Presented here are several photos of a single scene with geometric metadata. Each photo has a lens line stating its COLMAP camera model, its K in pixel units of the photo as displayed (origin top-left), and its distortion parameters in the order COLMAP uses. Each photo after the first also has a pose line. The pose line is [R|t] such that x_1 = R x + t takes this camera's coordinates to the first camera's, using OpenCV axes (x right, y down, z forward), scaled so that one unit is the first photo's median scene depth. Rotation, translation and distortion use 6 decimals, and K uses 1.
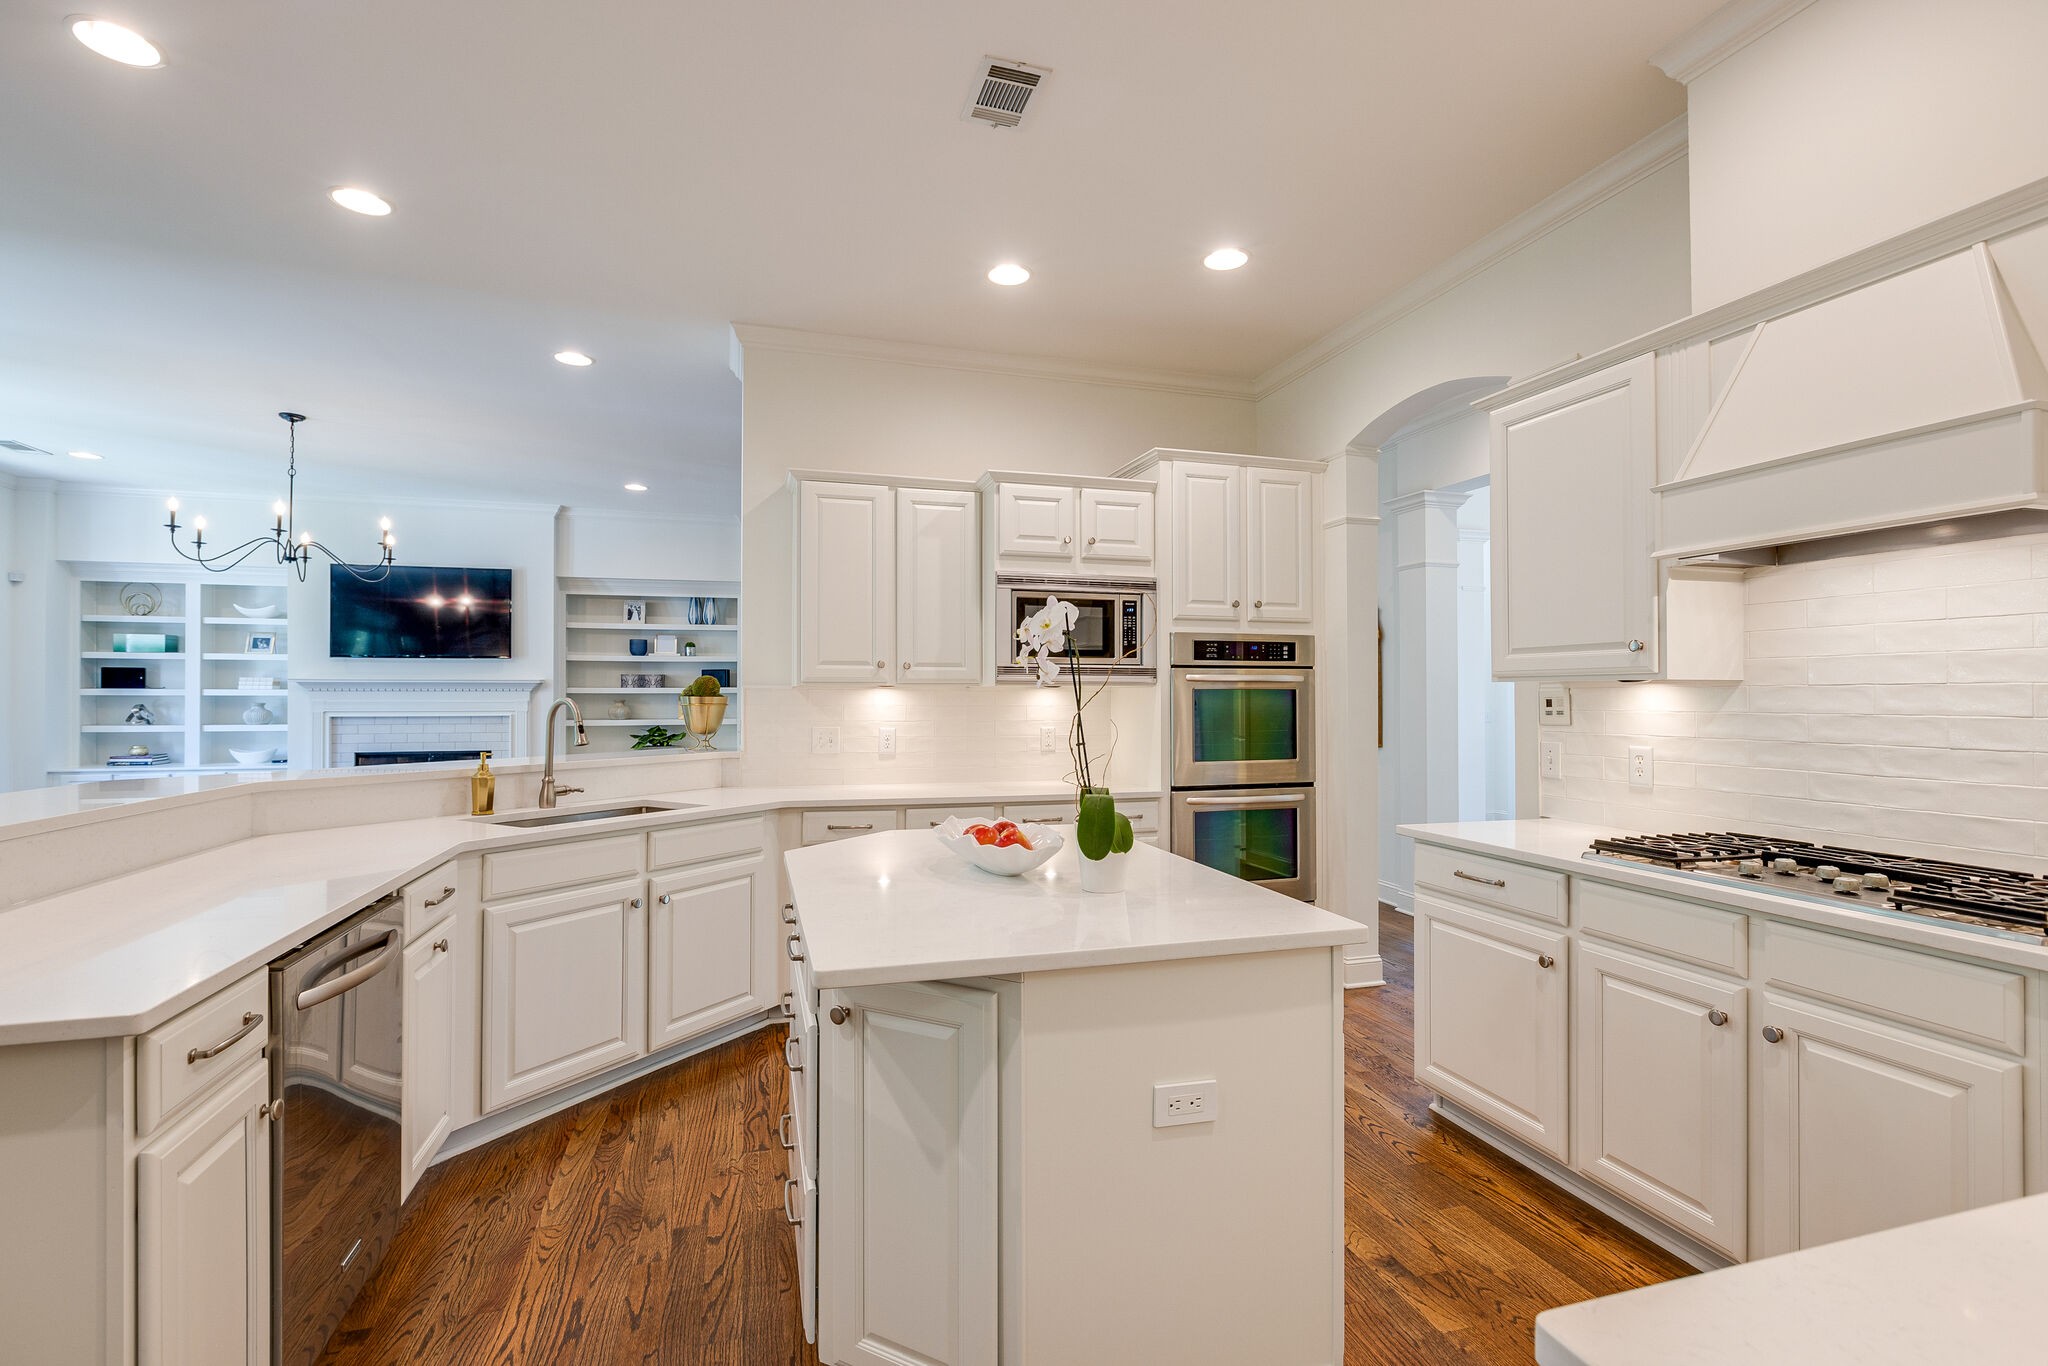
lens RADIAL K [[931.7, 0, 1025.0], [0, 931.7, 683.7], [0, 0, 1]] dist [-0.002252, -0.001476]
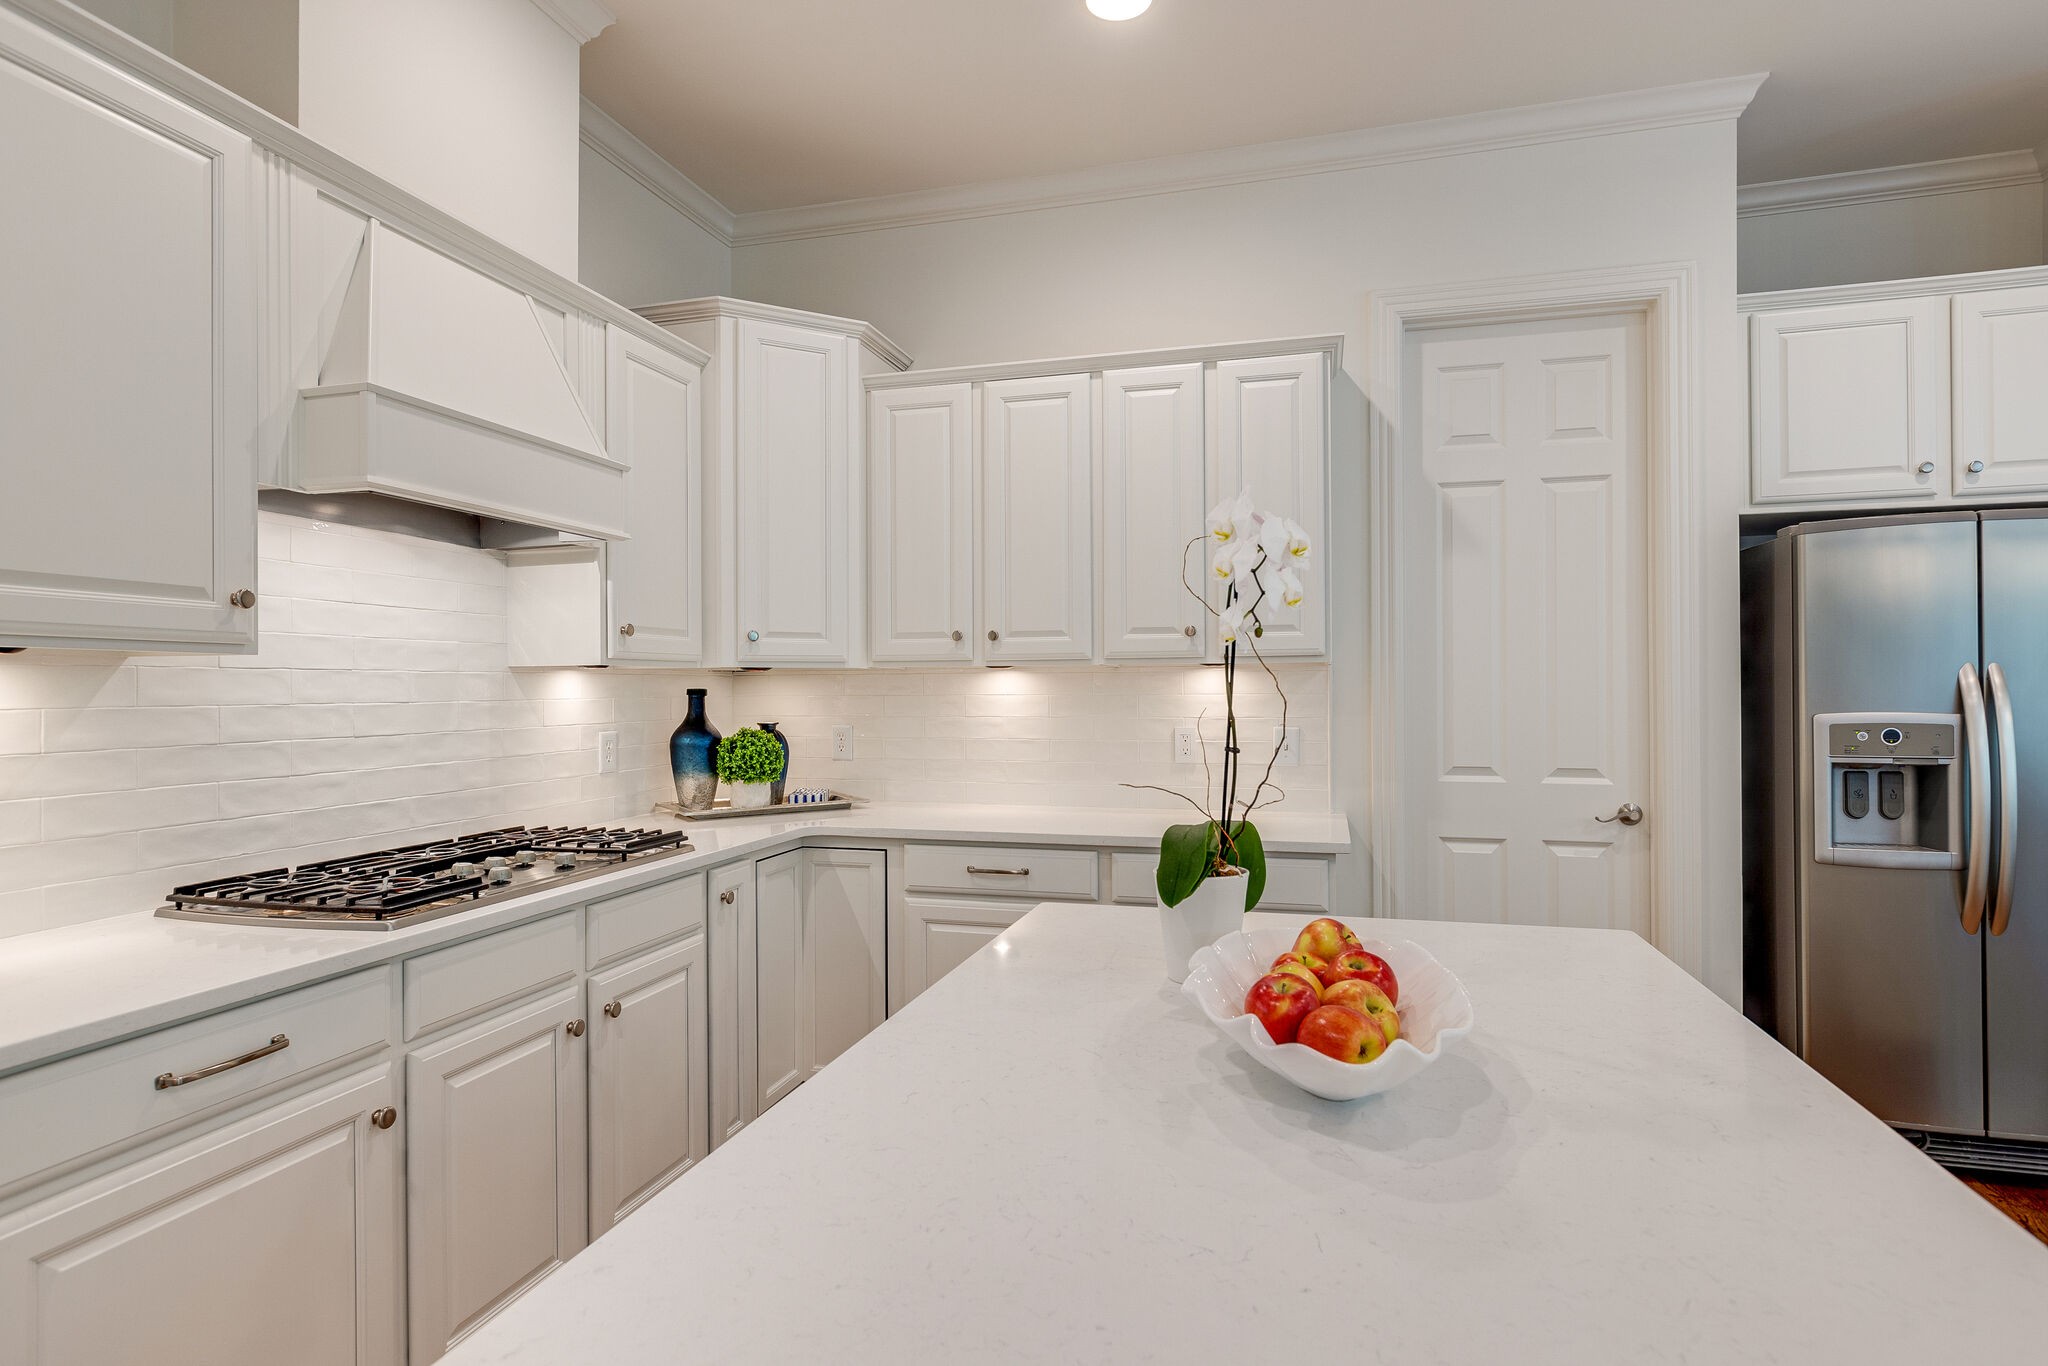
lens RADIAL K [[1075.8, 0, 1018.3], [0, 1075.8, 687.0], [0, 0, 1]] dist [-0.001595, -0.000151]
pose [[-0.843862, 0.012797, 0.536408, -0.095572], [0.006461, 0.999885, -0.013689, 0.019367], [-0.536522, -0.008085, -0.843848, 0.807442]]
